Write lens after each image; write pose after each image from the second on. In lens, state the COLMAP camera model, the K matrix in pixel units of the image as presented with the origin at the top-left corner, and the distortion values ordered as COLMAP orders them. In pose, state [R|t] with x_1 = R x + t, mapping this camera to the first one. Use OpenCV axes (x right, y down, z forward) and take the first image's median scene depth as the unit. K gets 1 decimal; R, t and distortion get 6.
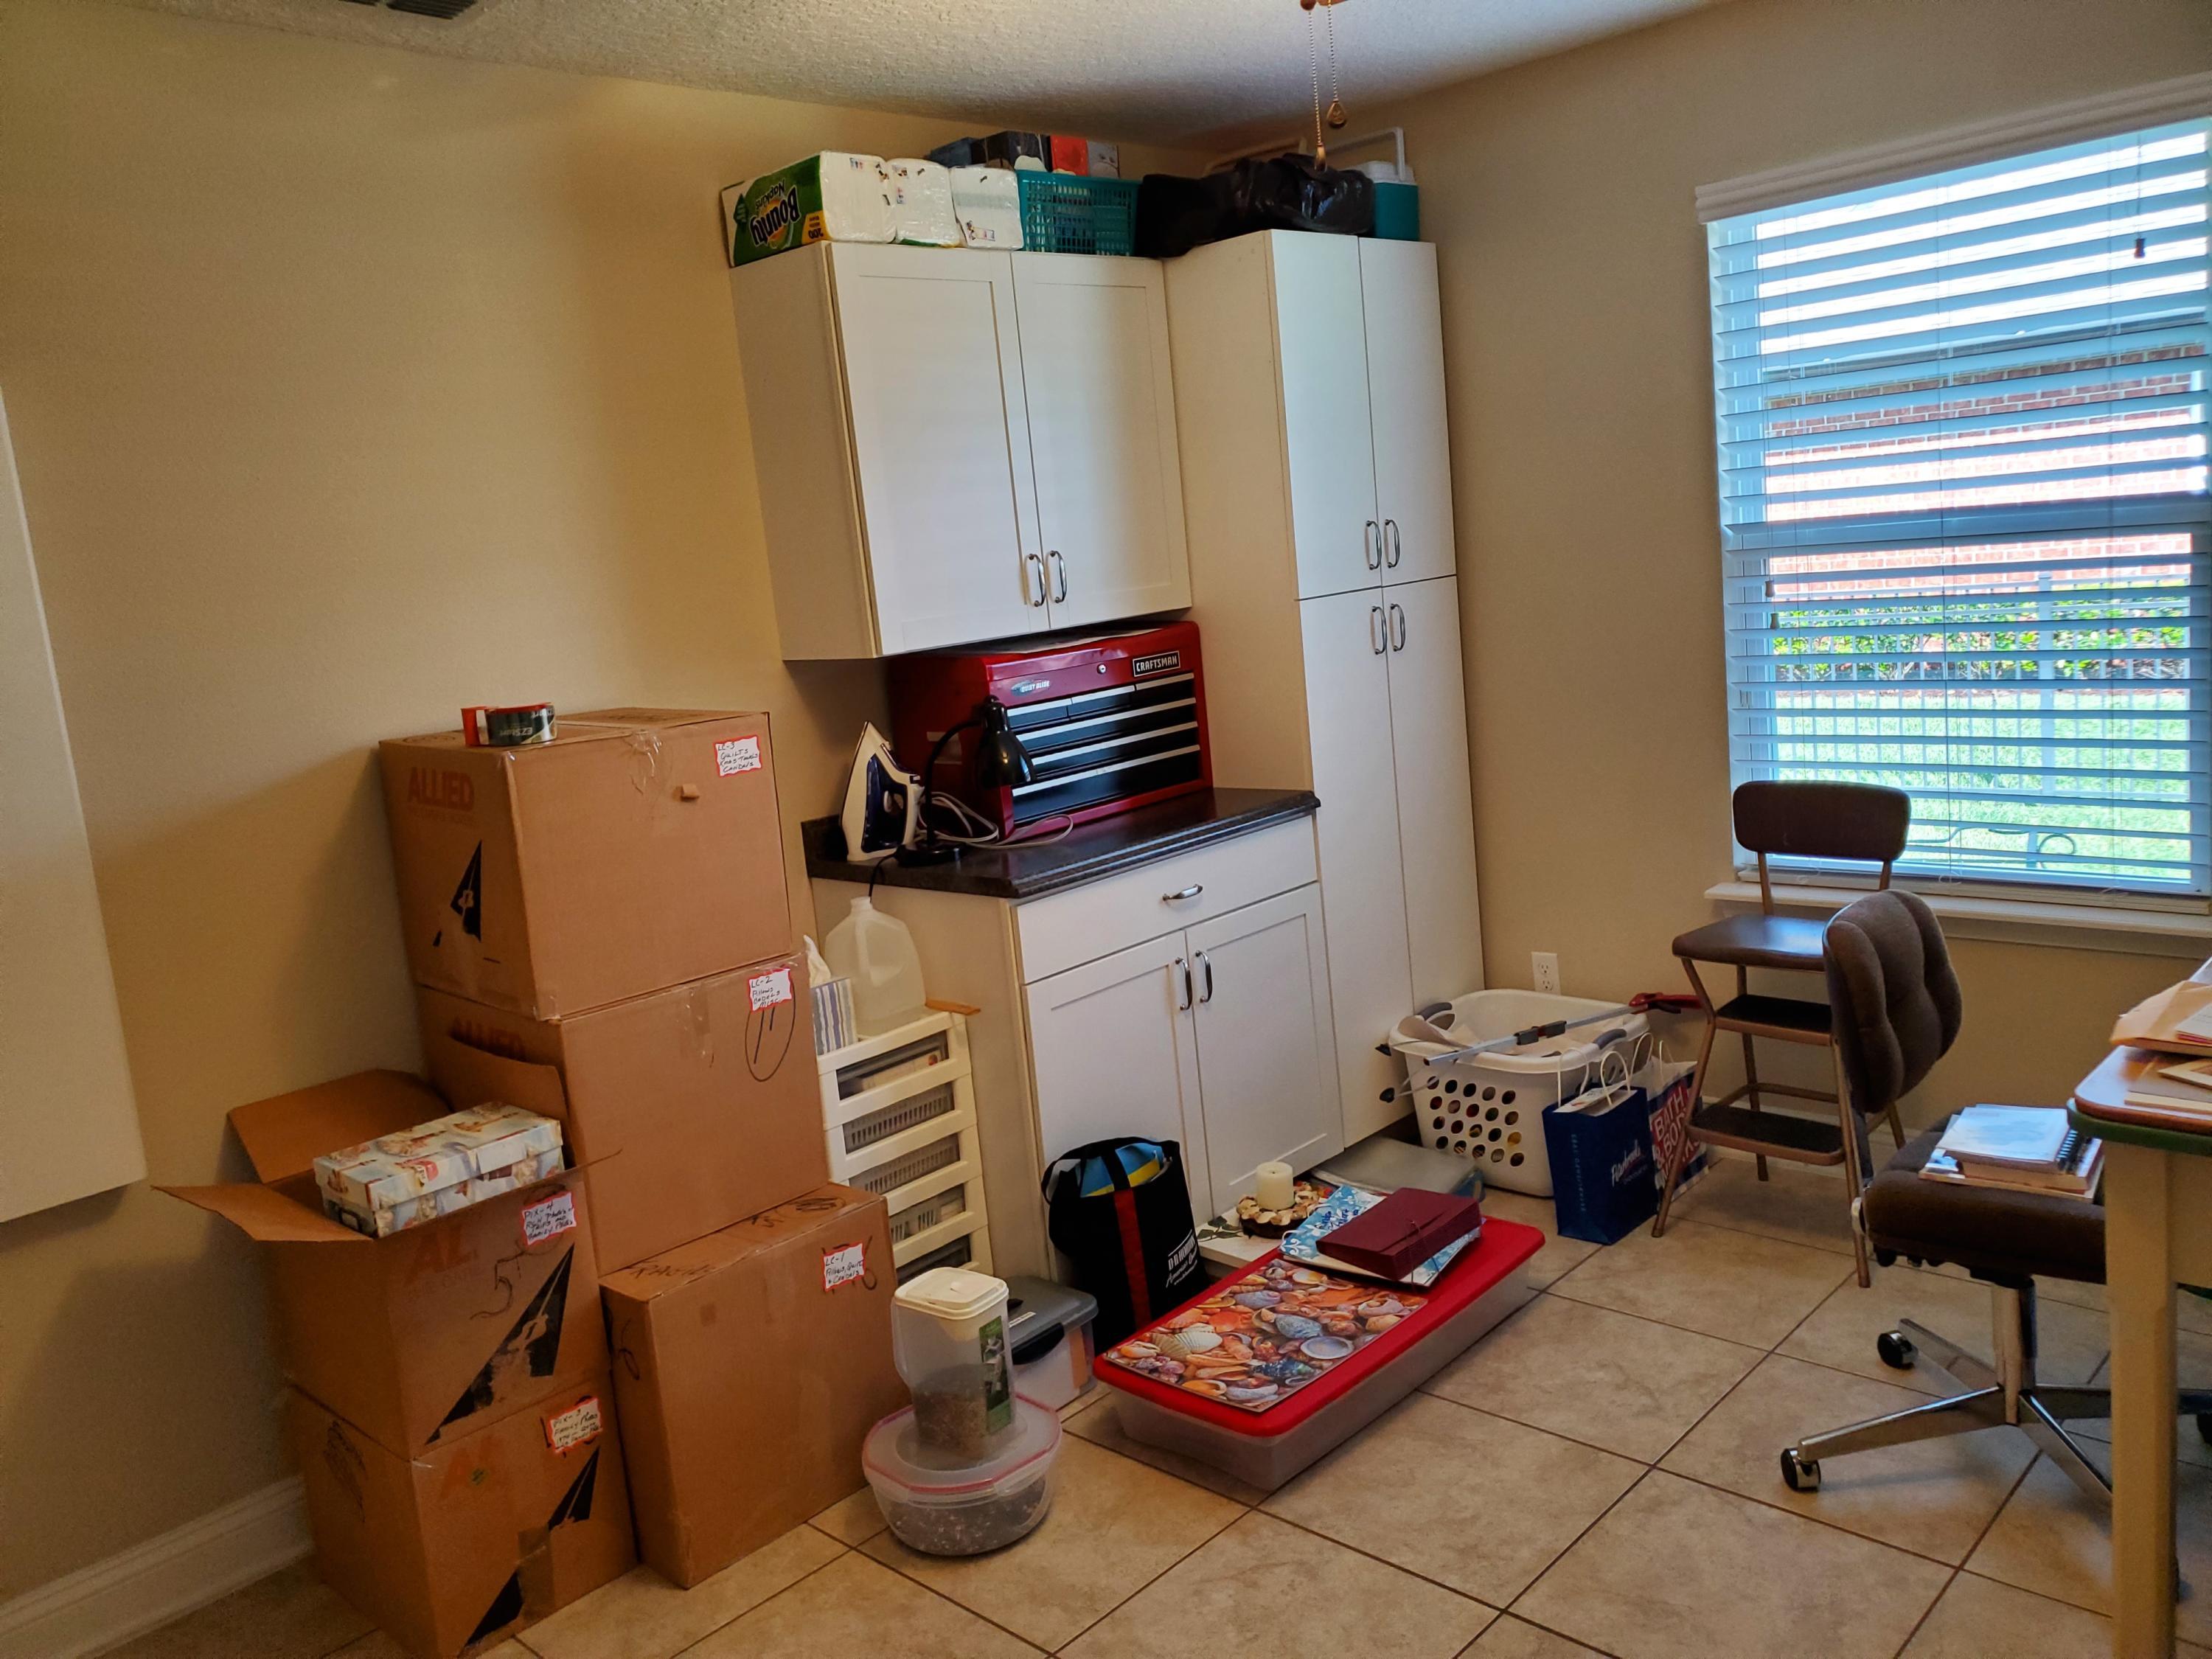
lens RADIAL K [[1721.8, 0, 1126.9], [0, 1721.8, 824.7], [0, 0, 1]] dist [0.051575, -0.044257]
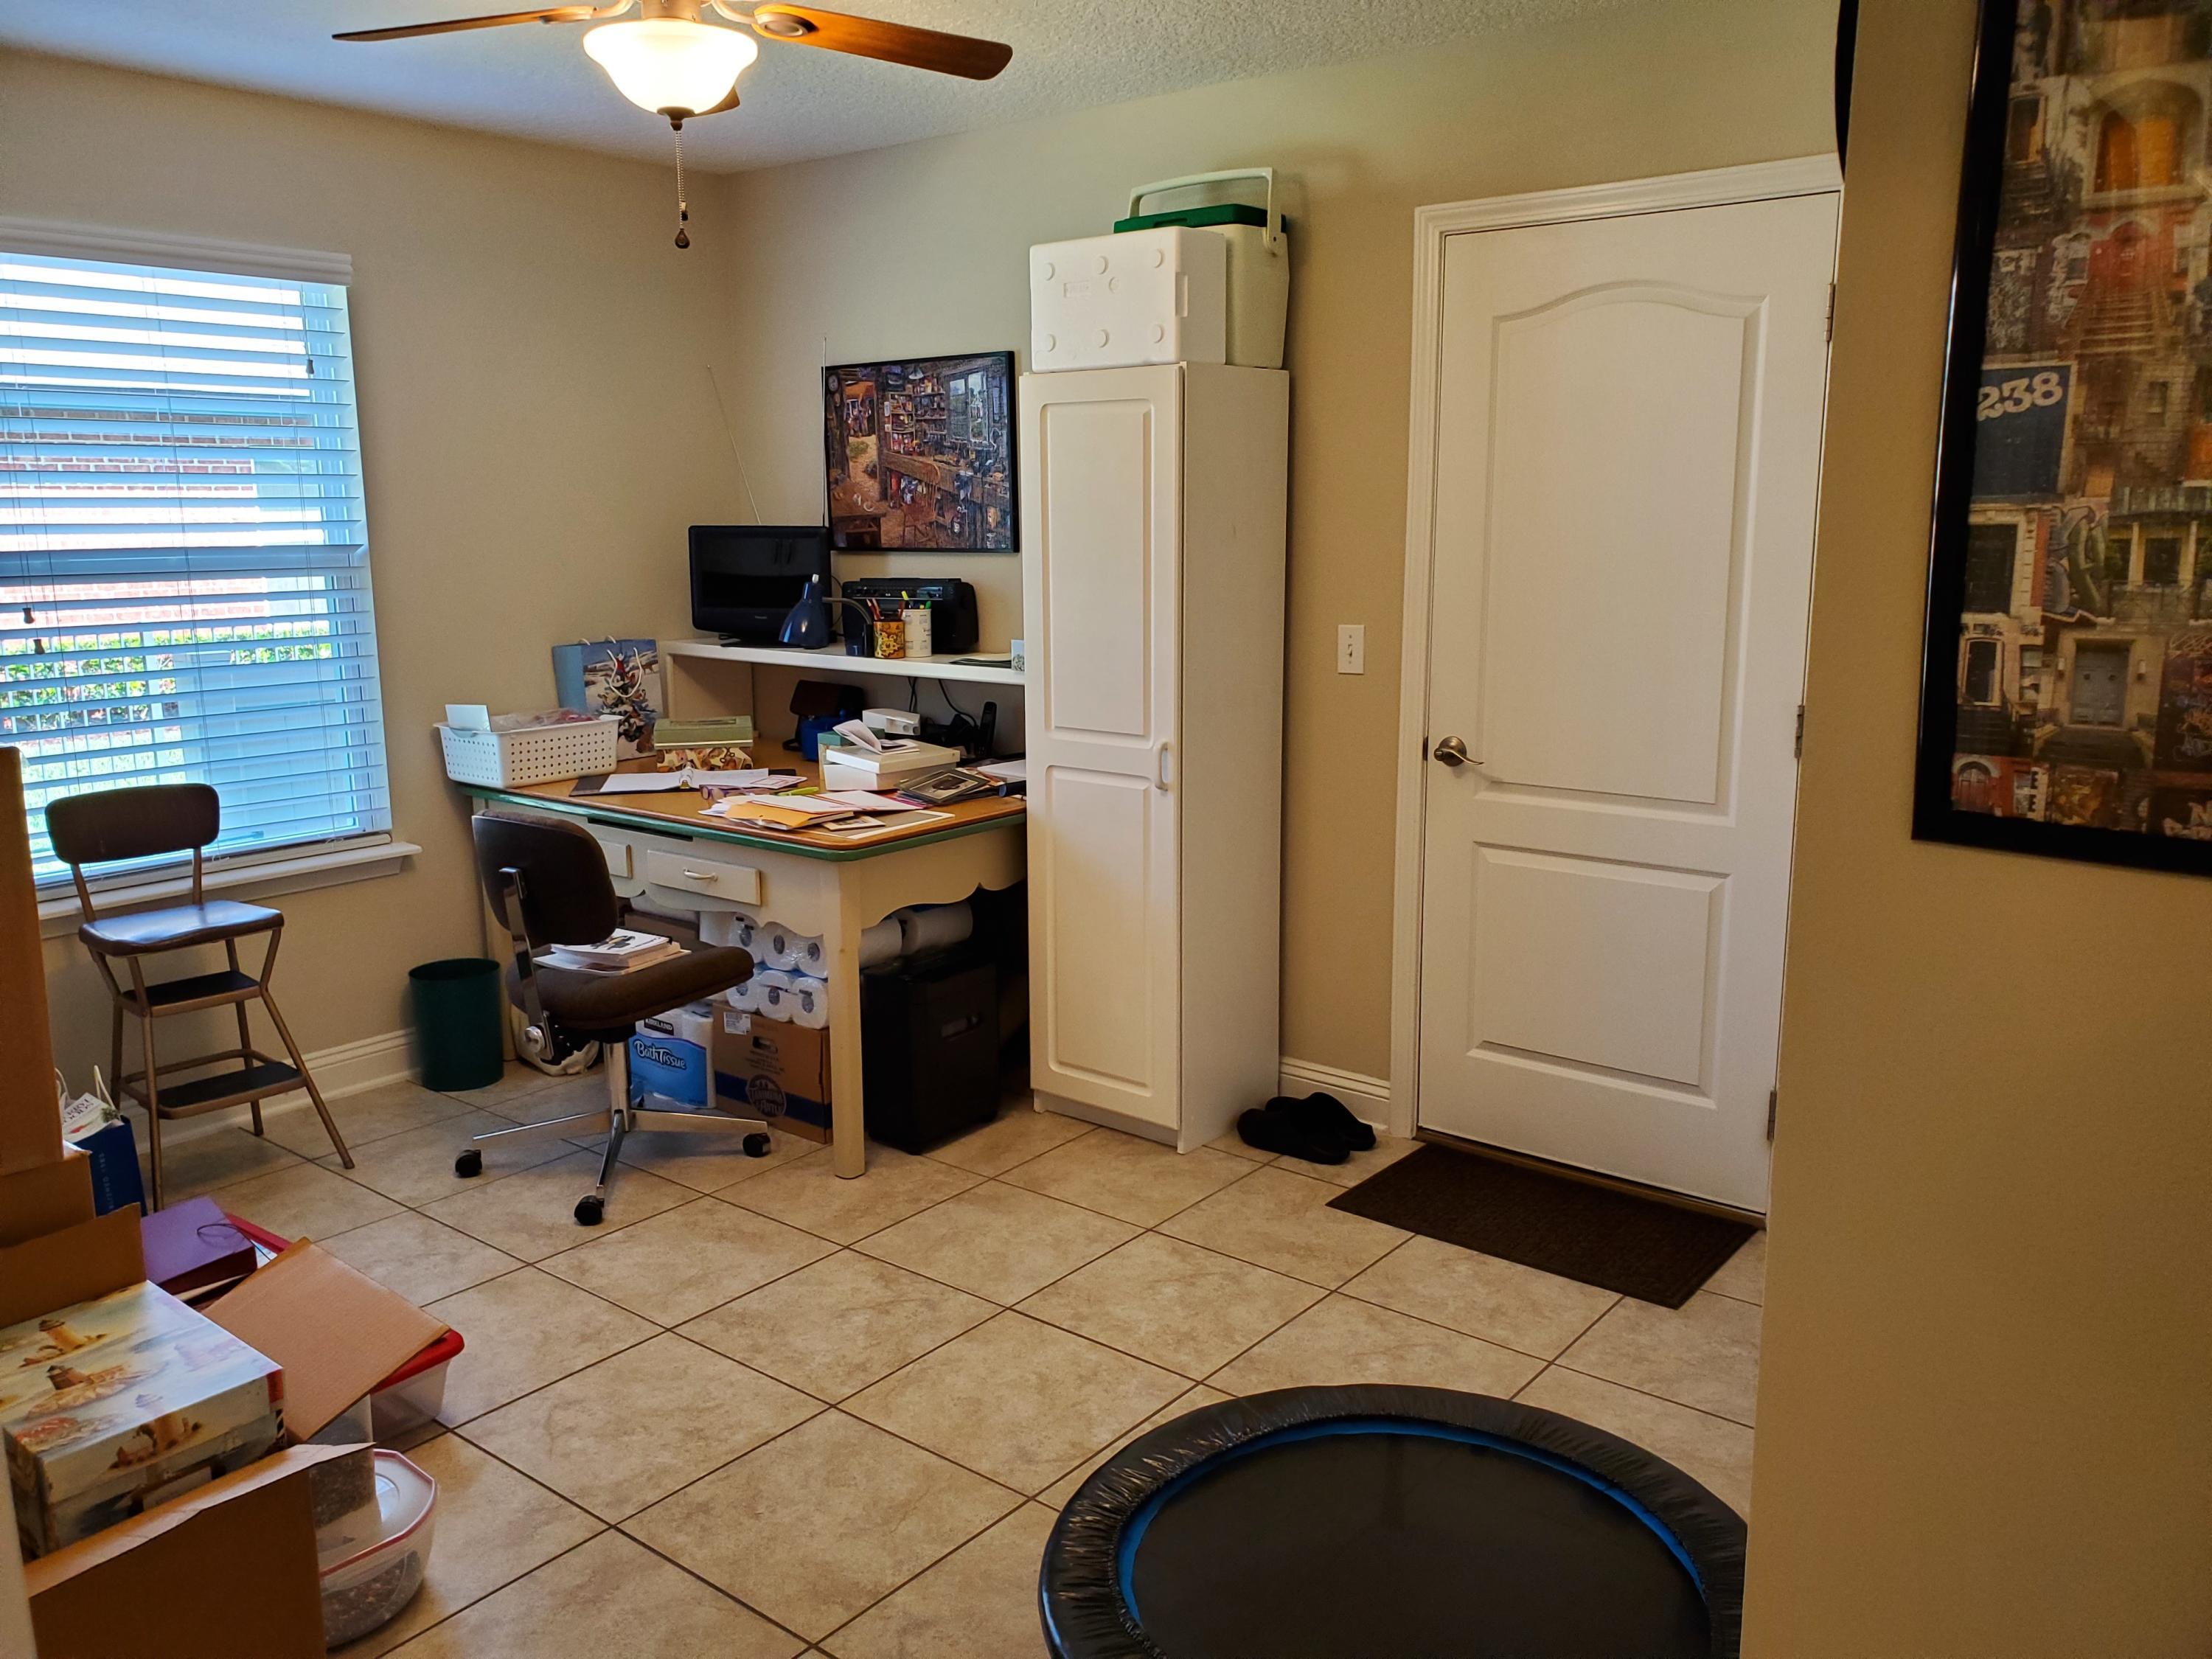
lens RADIAL K [[1721.8, 0, 1121.4], [0, 1721.8, 830.3], [0, 0, 1]] dist [0.051575, -0.044257]
pose [[-0.083737, -0.102350, 0.991218, -0.732657], [0.179084, 0.976970, 0.116008, -0.013710], [-0.980264, 0.187225, -0.063480, 0.438289]]
